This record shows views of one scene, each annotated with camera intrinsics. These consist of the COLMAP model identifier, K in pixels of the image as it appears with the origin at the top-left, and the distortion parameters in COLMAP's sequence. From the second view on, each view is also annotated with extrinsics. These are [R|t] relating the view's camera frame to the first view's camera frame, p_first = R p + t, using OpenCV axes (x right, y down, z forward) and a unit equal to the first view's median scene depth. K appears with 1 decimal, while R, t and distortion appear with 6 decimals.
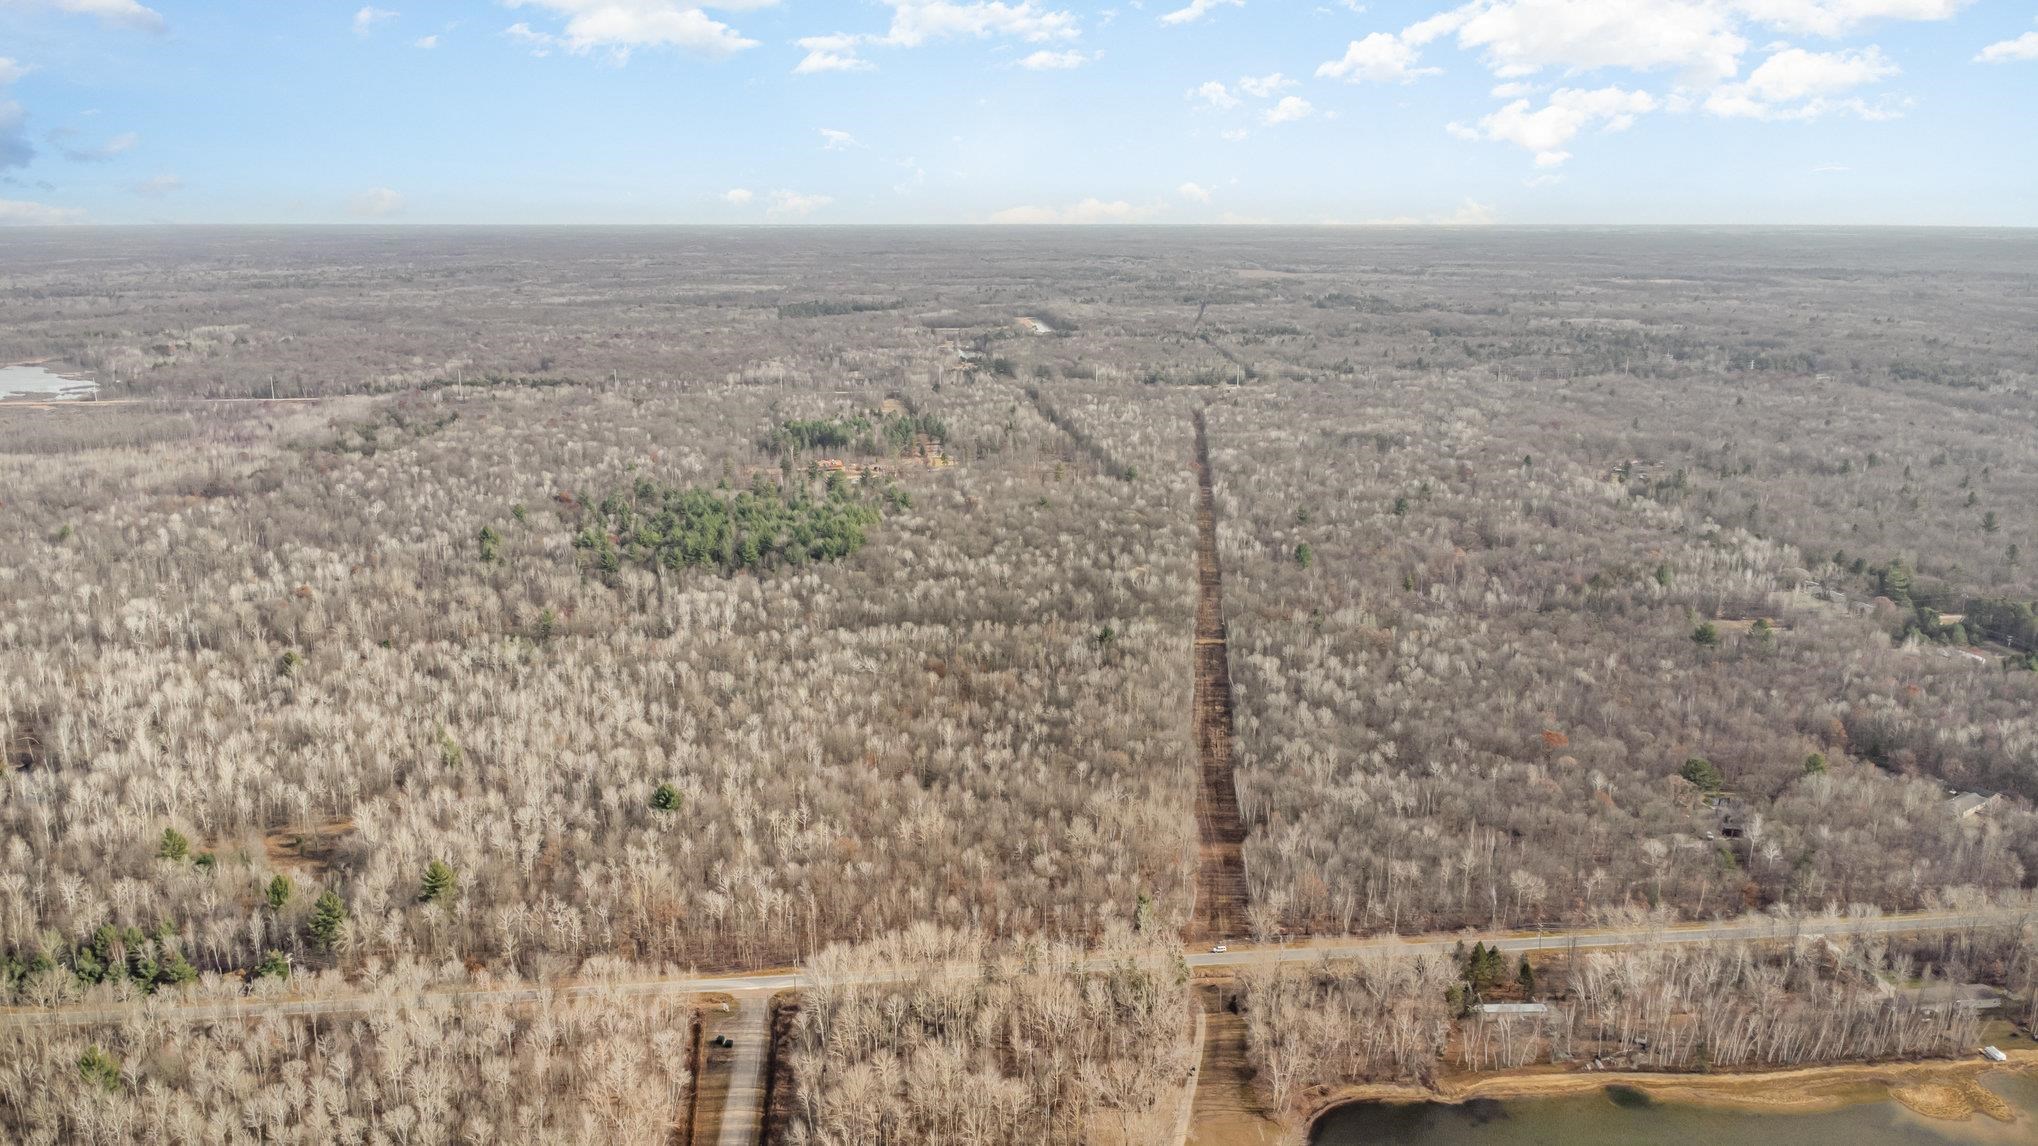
lens RADIAL K [[1476.0, 0, 1018.1], [0, 1476.0, 557.7], [0, 0, 1]] dist [0.043222, -0.065984]
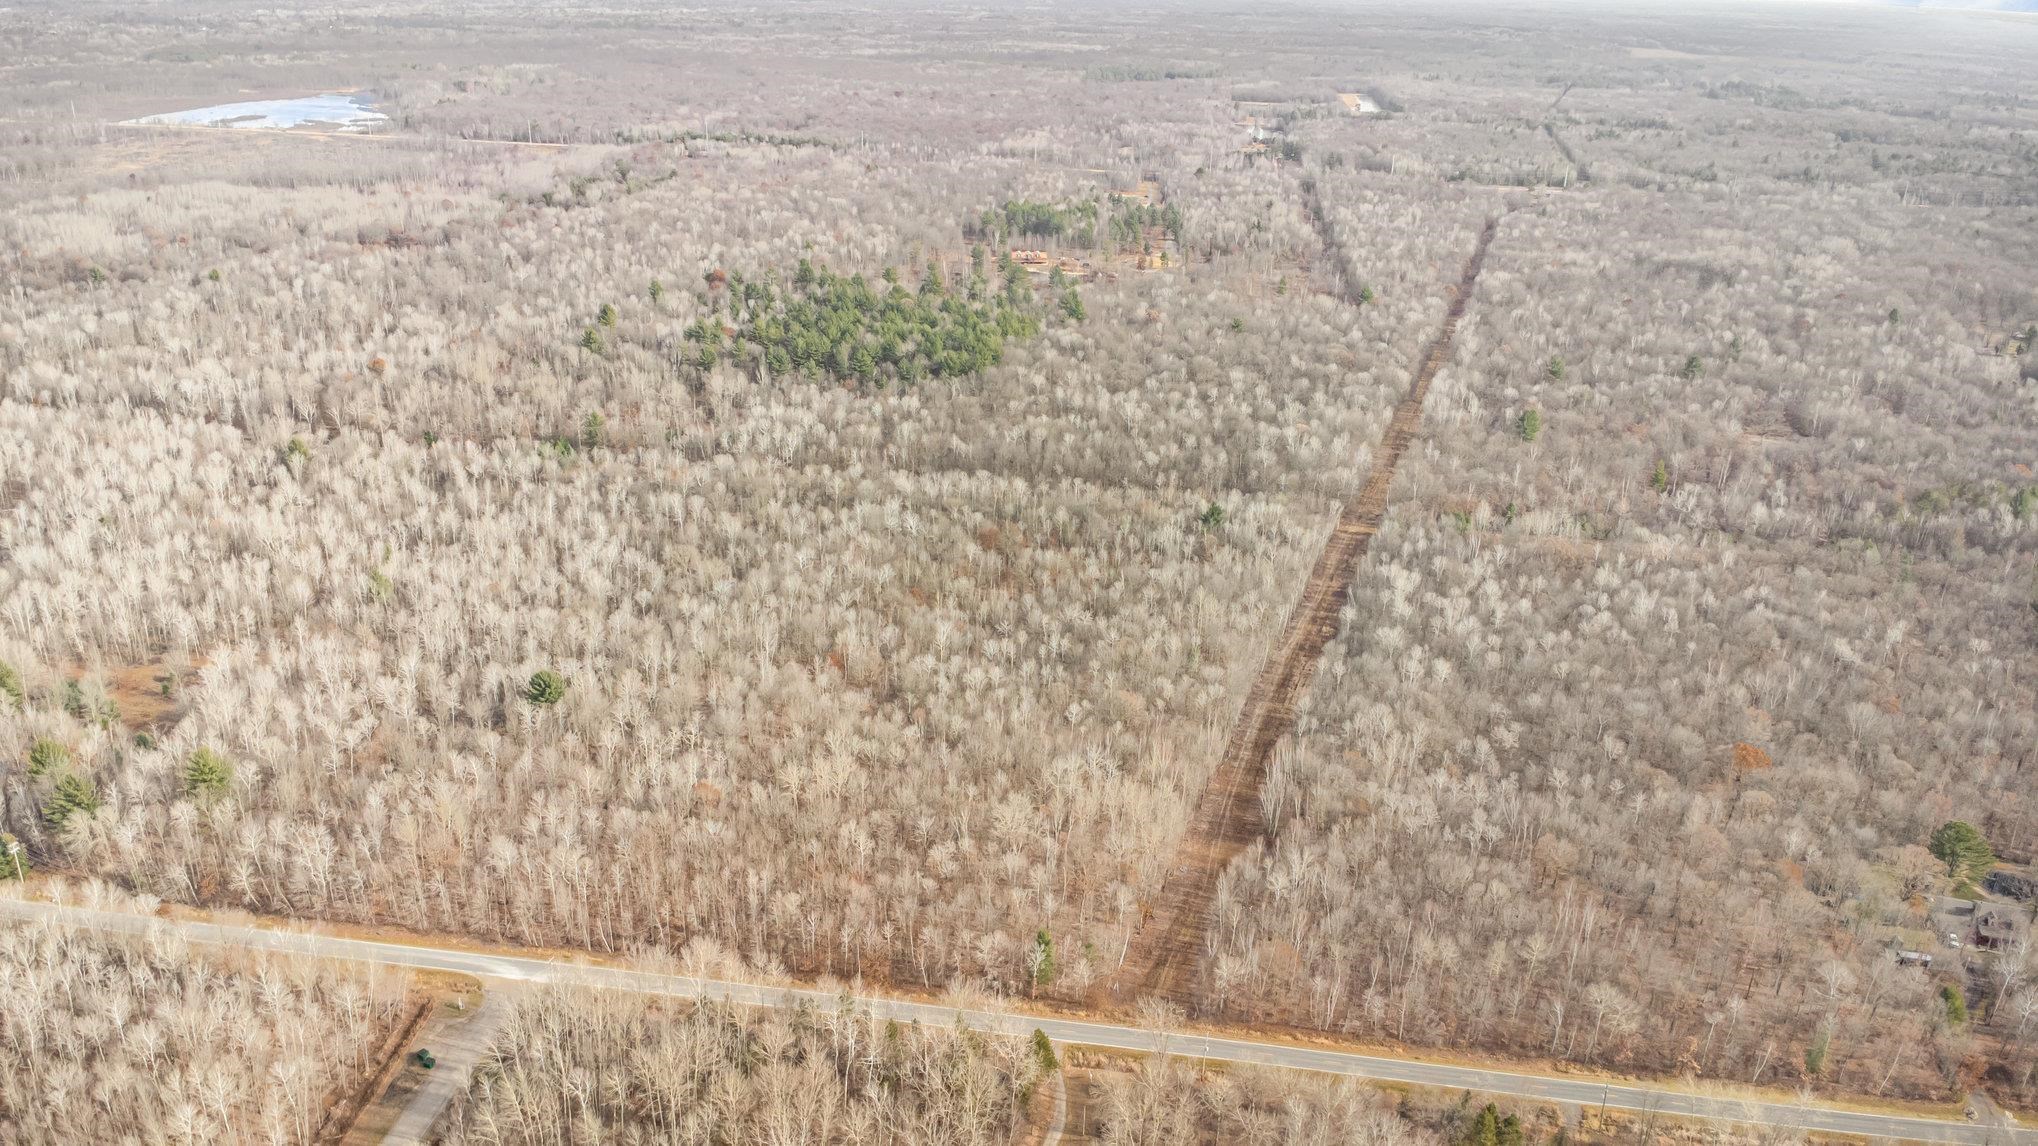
lens RADIAL K [[1476.0, 0, 1018.1], [0, 1476.0, 557.7], [0, 0, 1]] dist [0.043222, -0.065984]
pose [[0.970102, 0.115796, -0.213290, 0.115206], [-0.082901, 0.984081, 0.157201, -0.036958], [0.228098, -0.134819, 0.964259, 0.179295]]
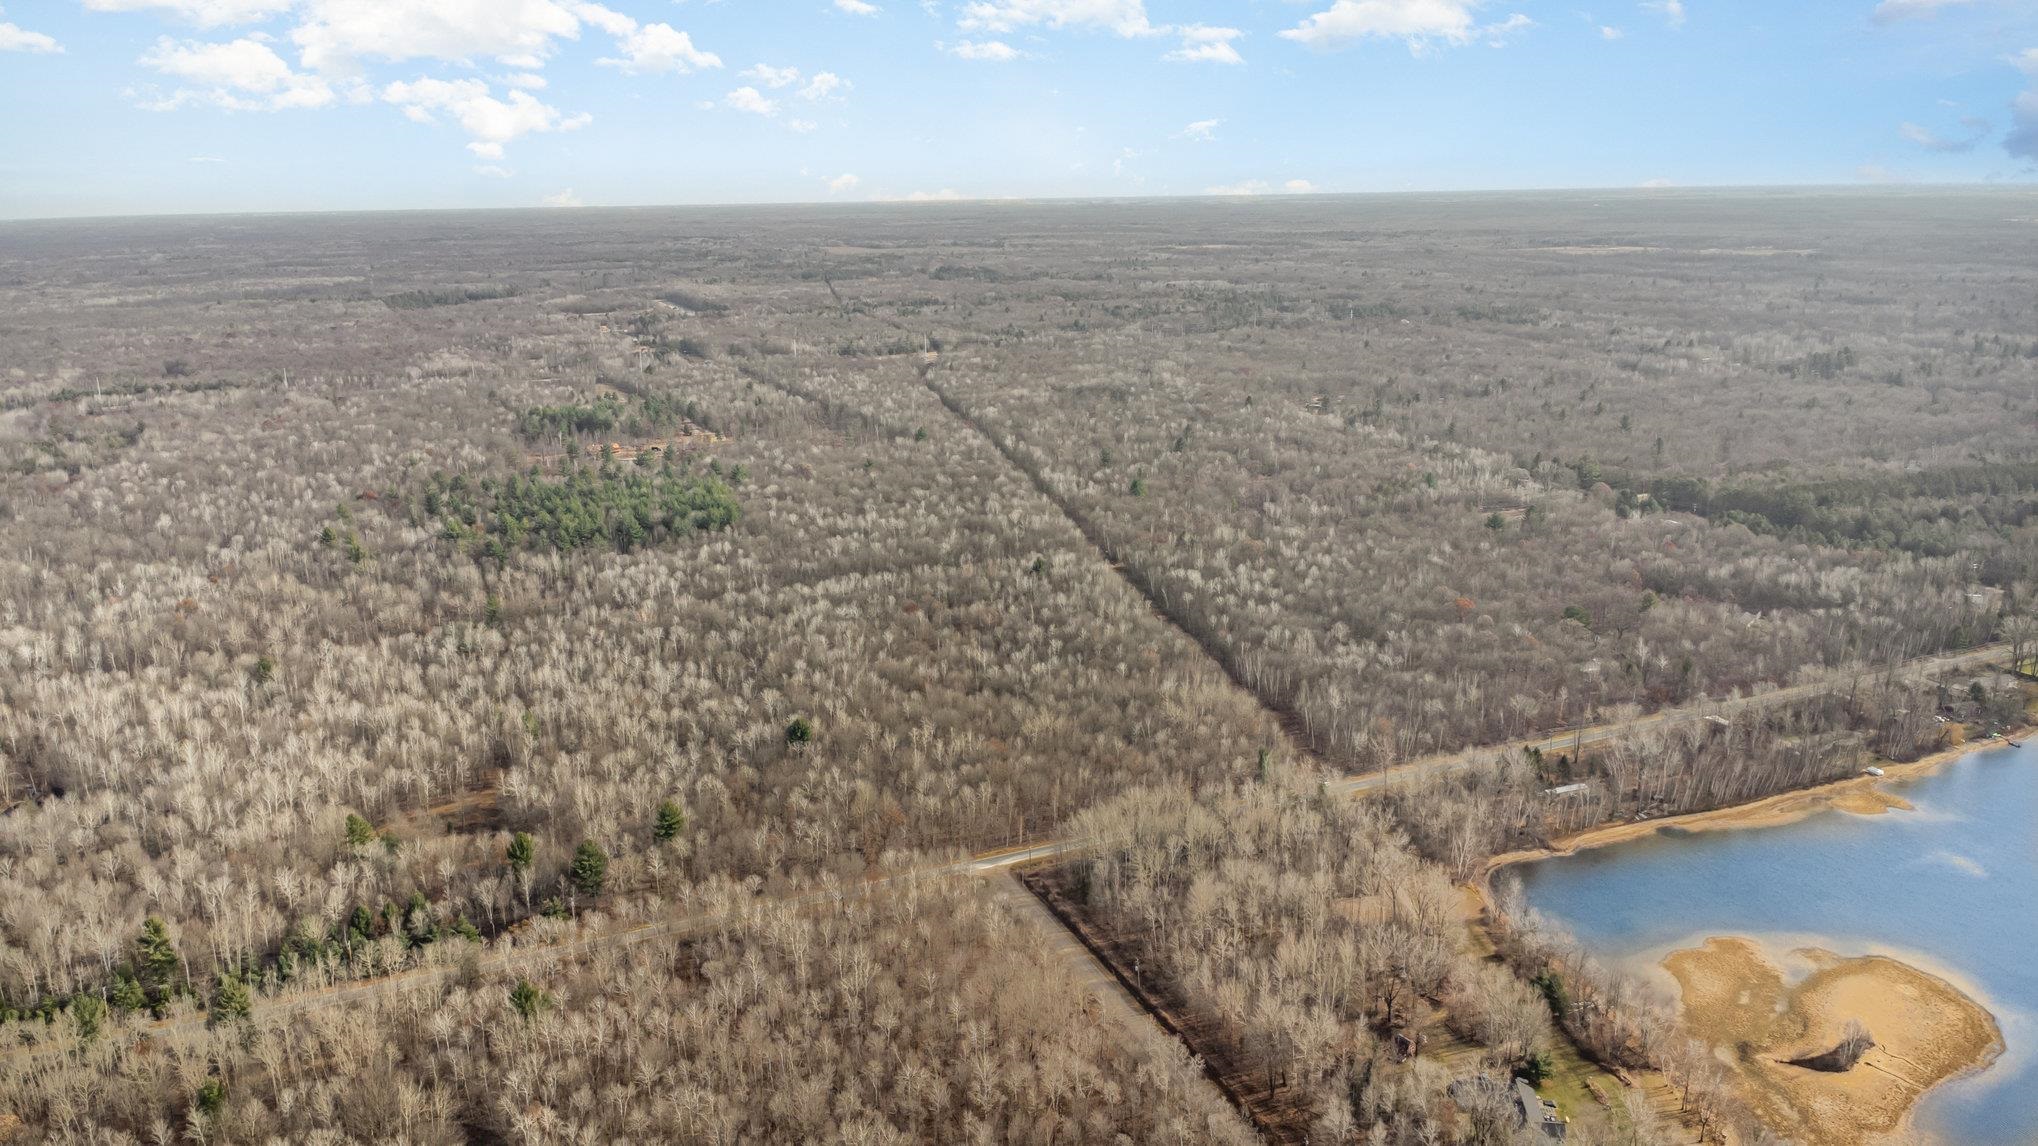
lens RADIAL K [[1474.1, 0, 1019.0], [0, 1474.1, 573.0], [0, 0, 1]] dist [0.031362, -0.042601]
pose [[0.952415, -0.093705, 0.290044, -0.245450], [0.086708, 0.995550, 0.036913, 0.012942], [-0.292212, -0.010008, 0.956301, -0.050666]]
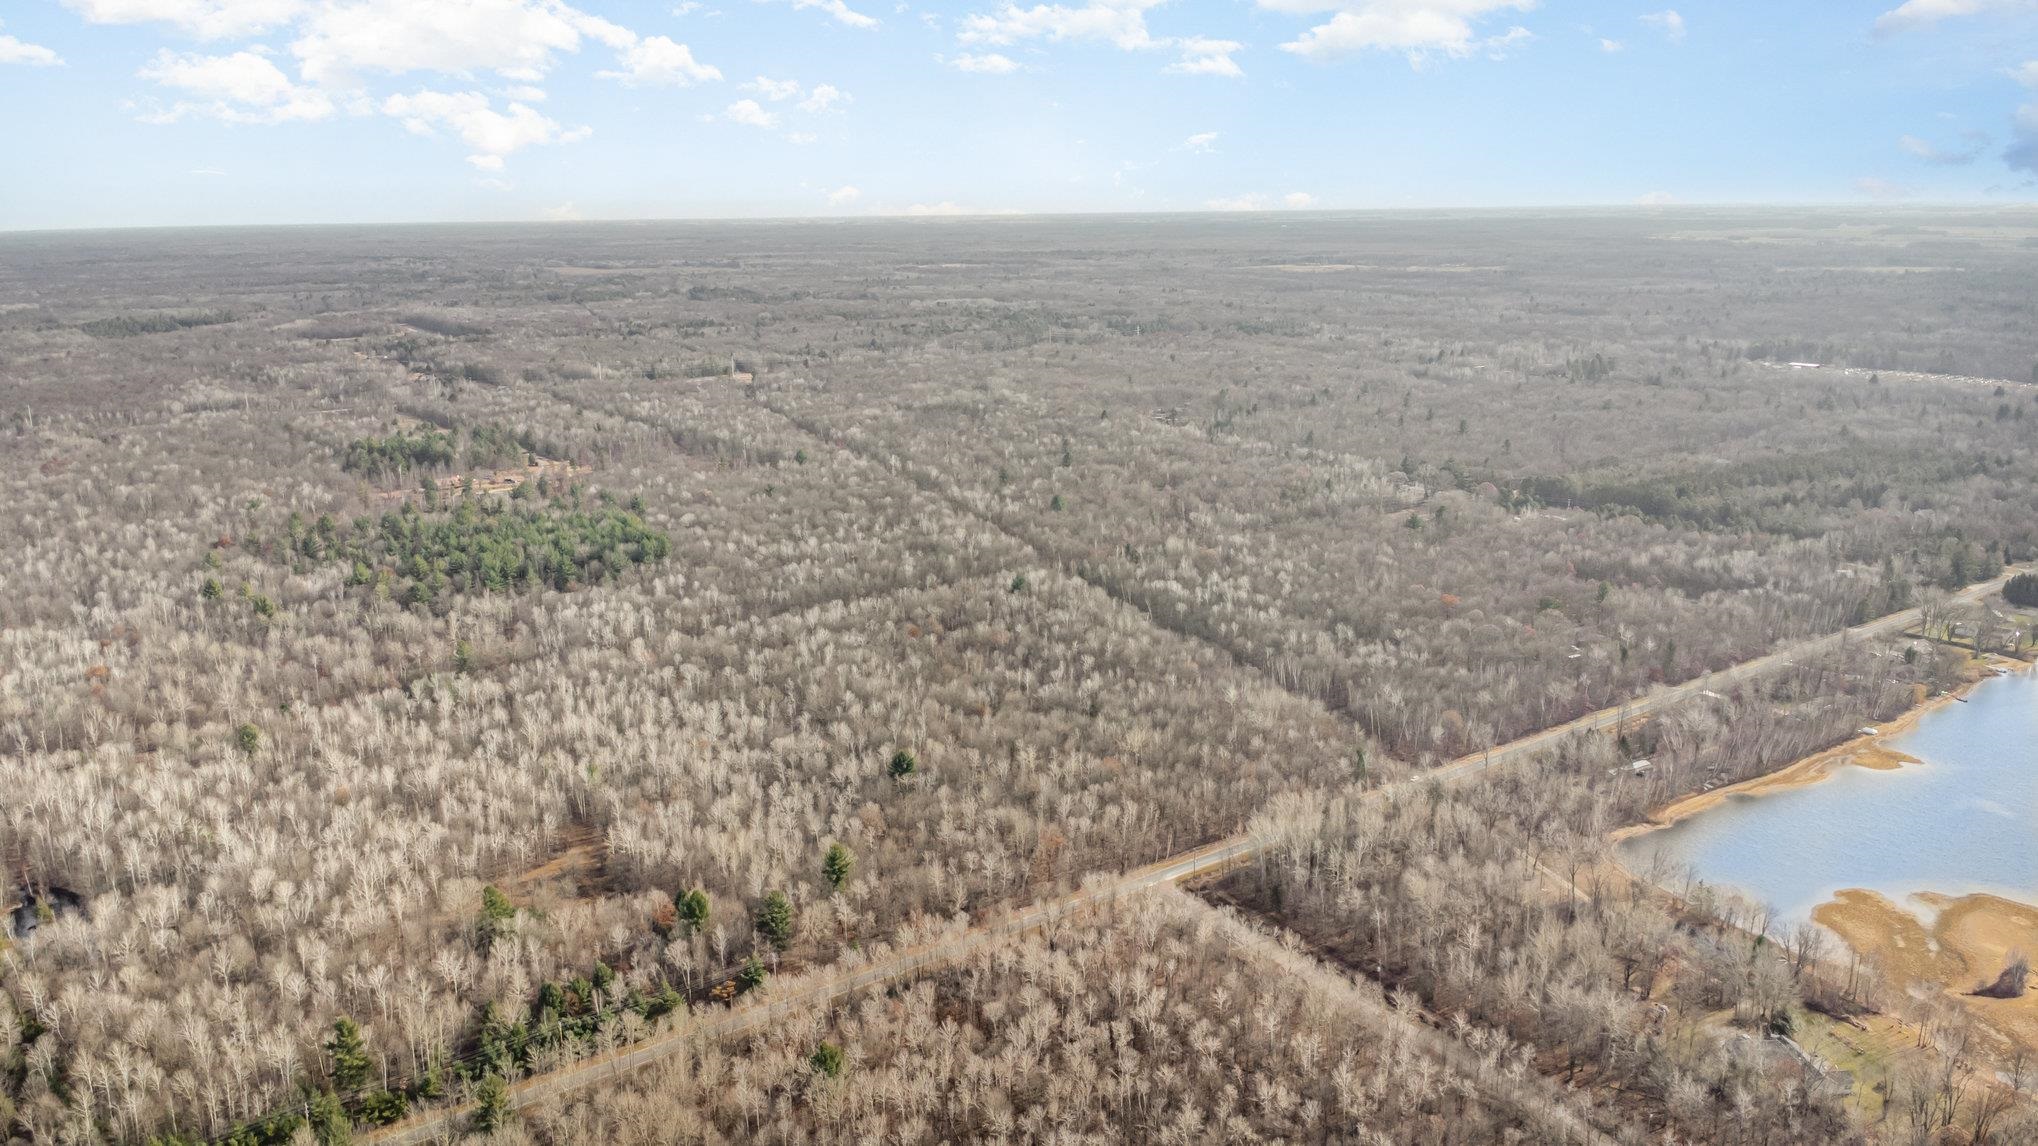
lens RADIAL K [[1474.1, 0, 1019.0], [0, 1474.1, 573.0], [0, 0, 1]] dist [0.031362, -0.042601]
pose [[0.872568, -0.131681, 0.470410, -0.406173], [0.125199, 0.991101, 0.045203, -0.005548], [-0.472177, 0.019452, 0.881289, 0.022868]]
